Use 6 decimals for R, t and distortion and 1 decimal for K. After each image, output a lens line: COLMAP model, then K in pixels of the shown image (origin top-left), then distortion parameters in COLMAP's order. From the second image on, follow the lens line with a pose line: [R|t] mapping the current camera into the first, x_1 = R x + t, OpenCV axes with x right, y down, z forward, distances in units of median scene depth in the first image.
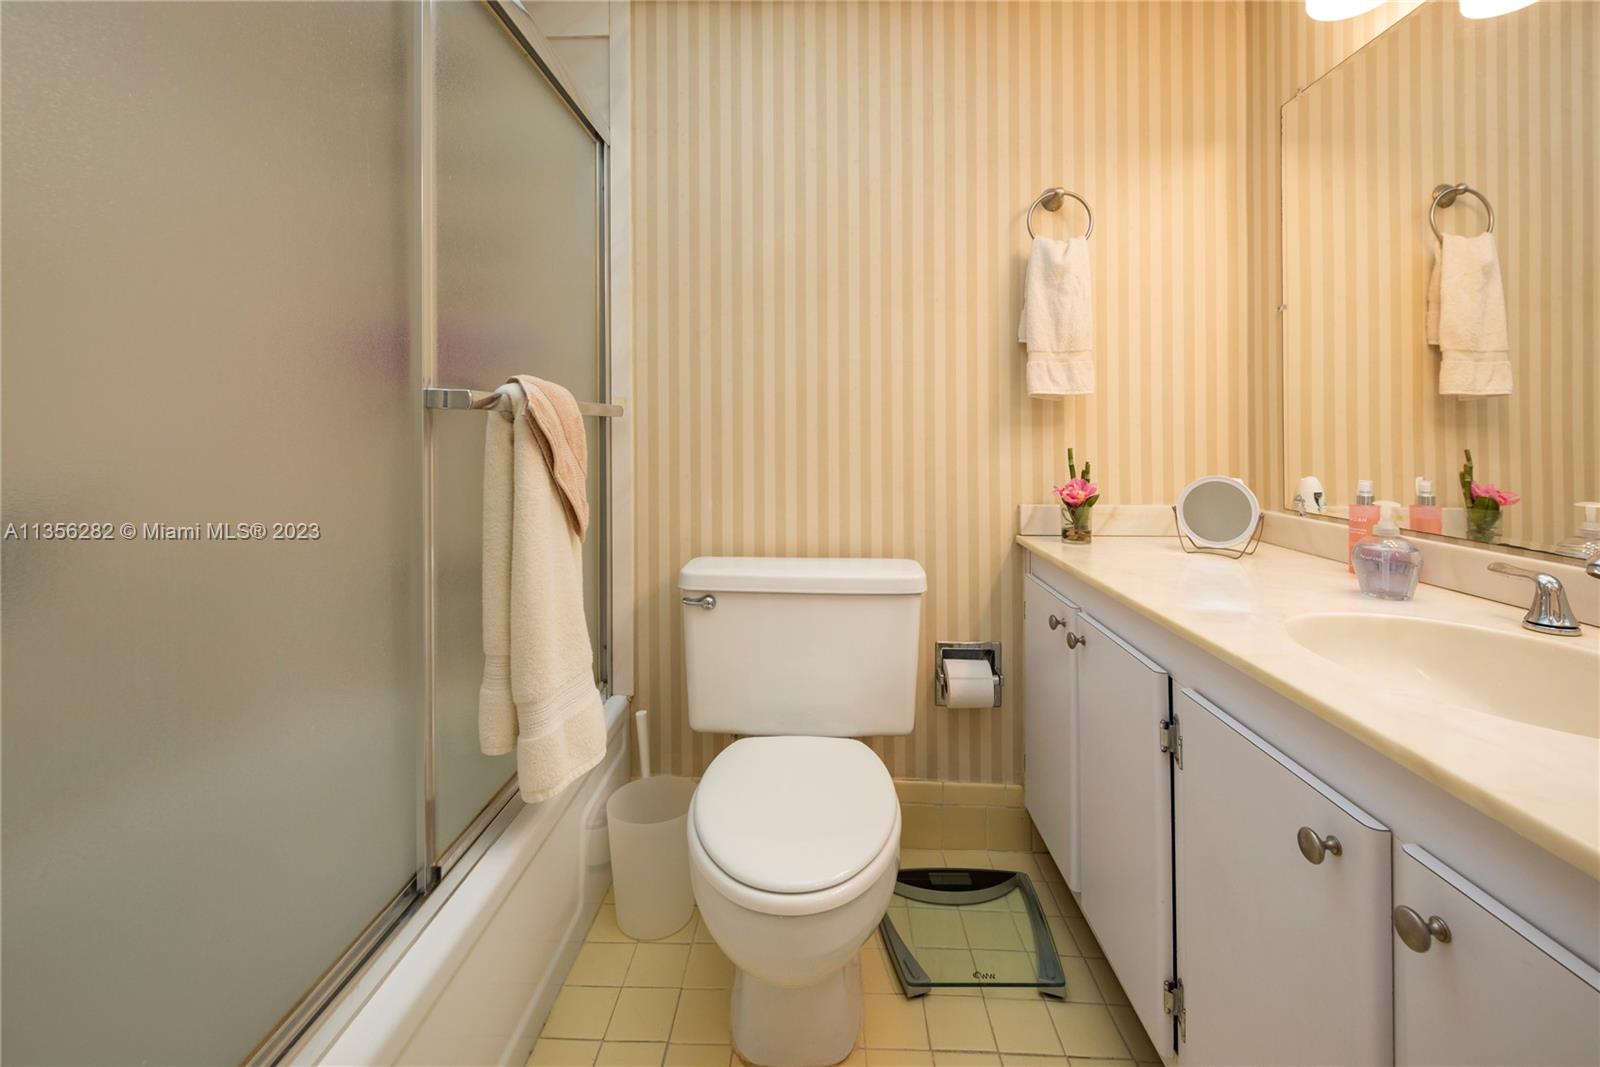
lens RADIAL K [[670.3, 0, 799.5], [0, 670.3, 437.1], [0, 0, 1]] dist [0.015816, -0.007901]
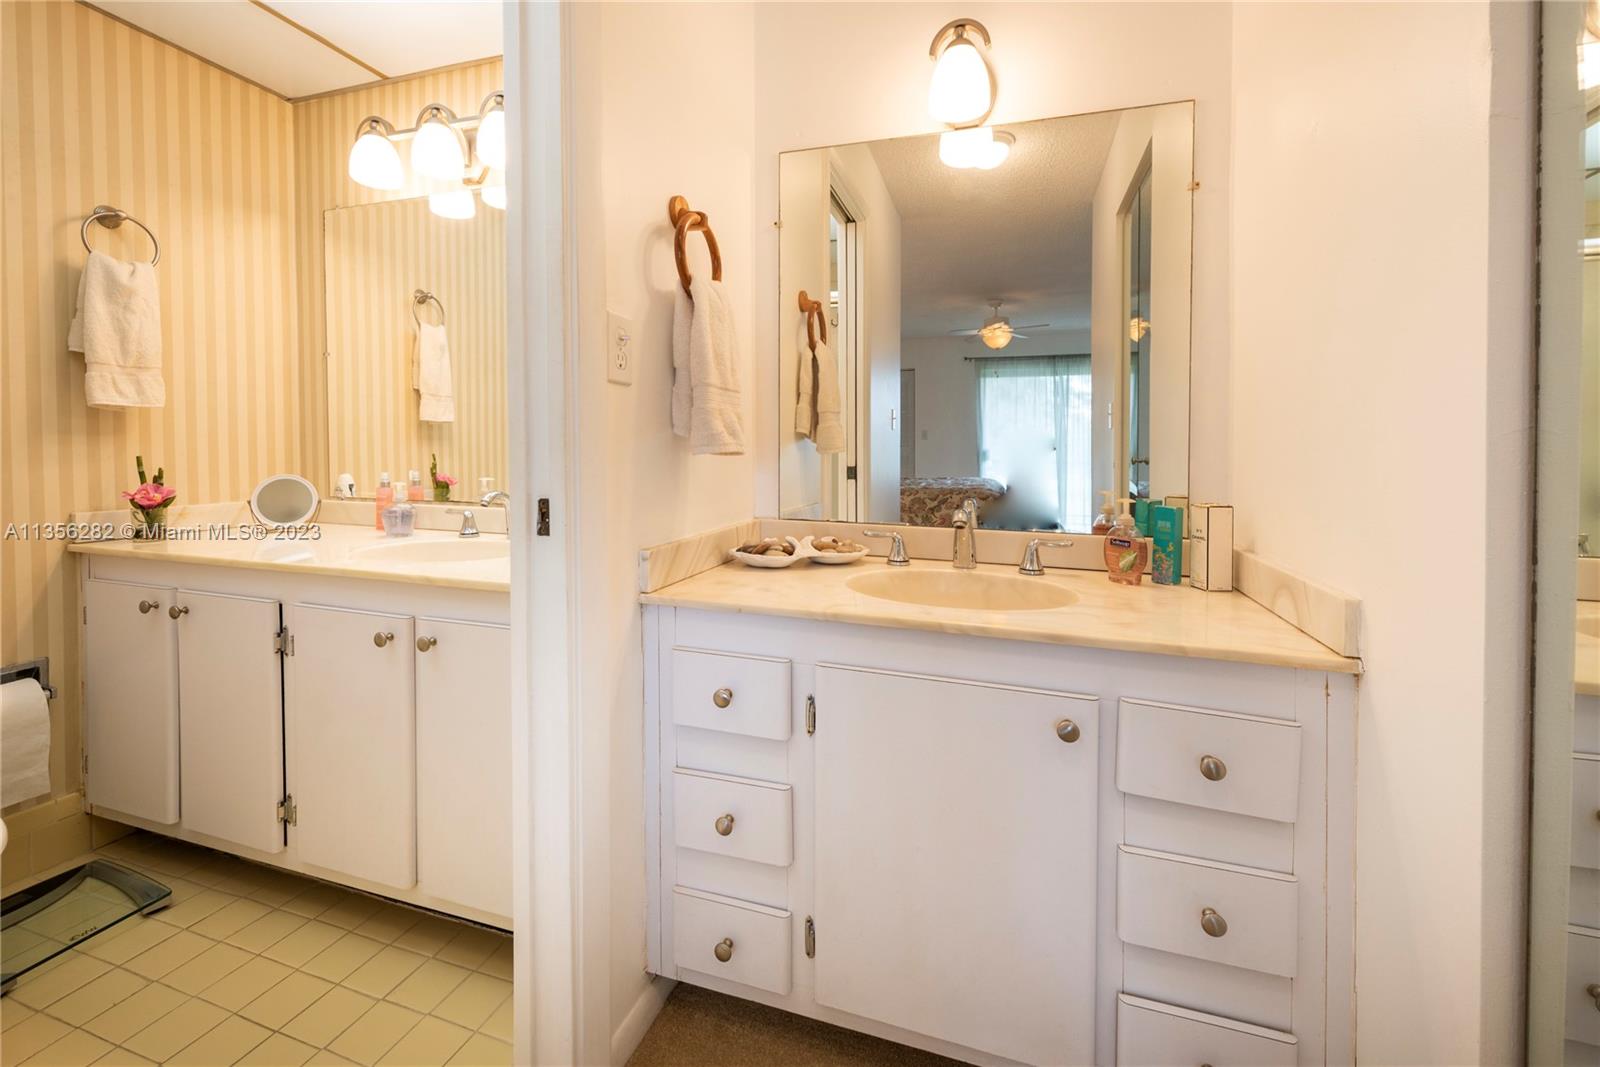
lens RADIAL K [[650.9, 0, 802.0], [0, 650.9, 461.7], [0, 0, 1]] dist [0.001422, -0.000261]
pose [[0.268686, -0.022032, 0.962976, -0.327111], [-0.003982, 0.999704, 0.023983, -0.003664], [-0.963220, -0.010278, 0.268519, -0.318943]]
